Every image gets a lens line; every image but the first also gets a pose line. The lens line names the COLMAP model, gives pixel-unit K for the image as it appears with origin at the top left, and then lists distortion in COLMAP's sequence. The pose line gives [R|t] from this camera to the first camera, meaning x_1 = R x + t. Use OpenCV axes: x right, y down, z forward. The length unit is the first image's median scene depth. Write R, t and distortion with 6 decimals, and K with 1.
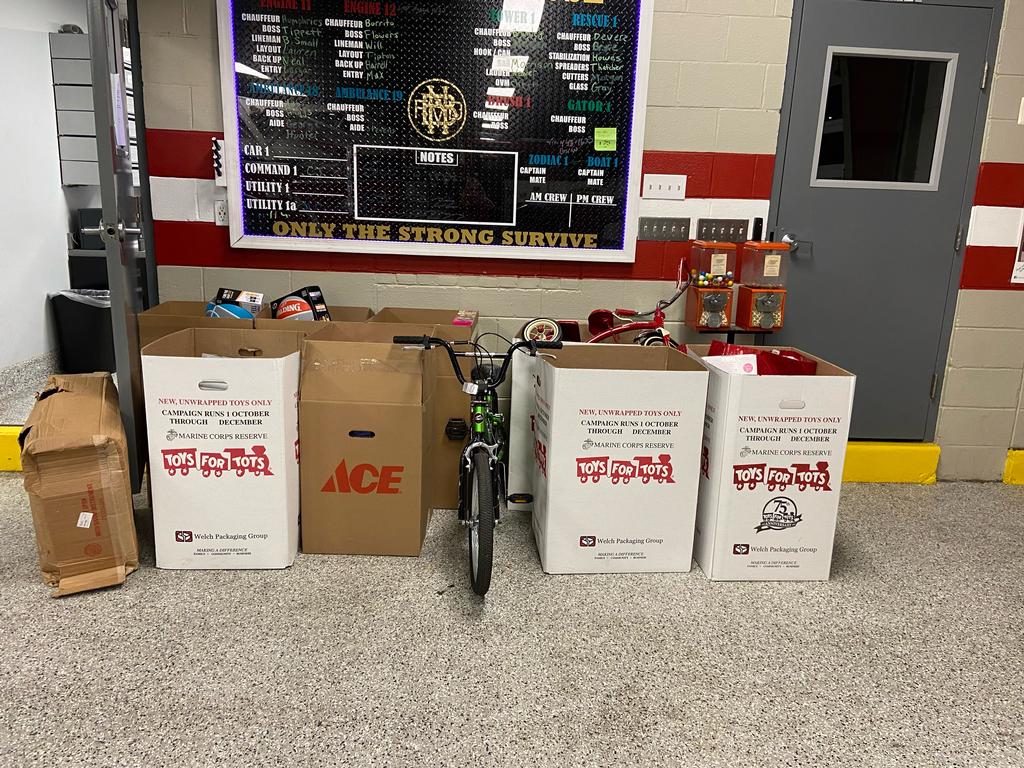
lens RADIAL K [[767.3, 0, 515.0], [0, 767.3, 376.5], [0, 0, 1]] dist [0.120329, -0.153251]
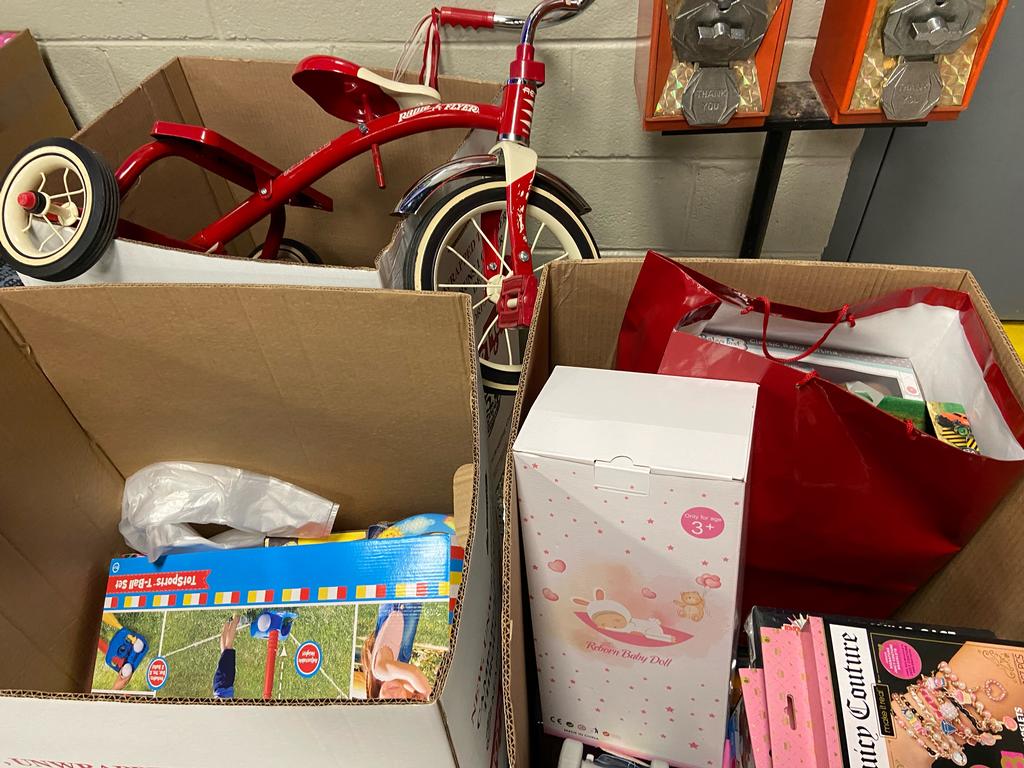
lens RADIAL K [[767.3, 0, 510.4], [0, 767.3, 382.2], [0, 0, 1]] dist [0.120329, -0.153251]
pose [[0.986838, 0.052142, -0.153076, 0.236731], [0.042958, 0.828055, 0.558998, -0.150037], [0.155903, -0.558216, 0.814916, 0.706529]]
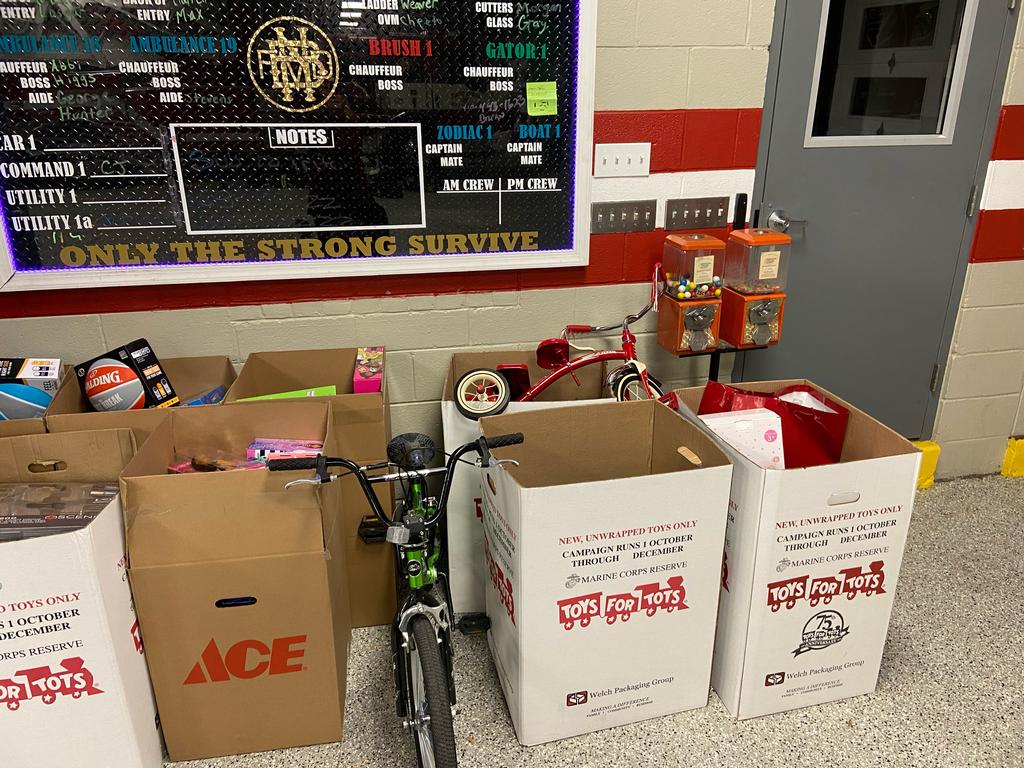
lens RADIAL K [[767.3, 0, 518.8], [0, 767.3, 385.7], [0, 0, 1]] dist [0.120329, -0.153251]
pose [[0.986072, -0.093834, 0.137321, -0.027556], [0.072222, 0.985321, 0.154679, -0.162038], [-0.149819, -0.142607, 0.978375, 0.274132]]
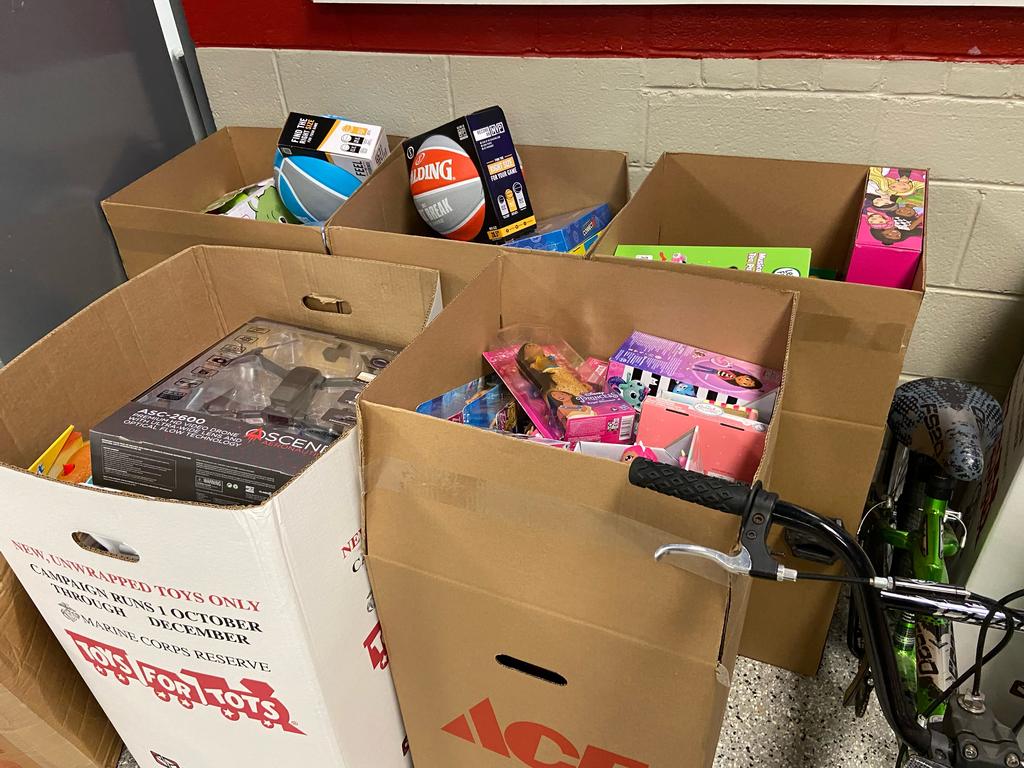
lens RADIAL K [[767.3, 0, 506.1], [0, 767.3, 385.6], [0, 0, 1]] dist [0.120329, -0.153251]
pose [[0.918885, 0.151833, -0.364140, -0.084643], [0.006101, 0.917401, 0.397917, -0.147196], [0.394479, -0.367862, 0.842059, 0.622714]]
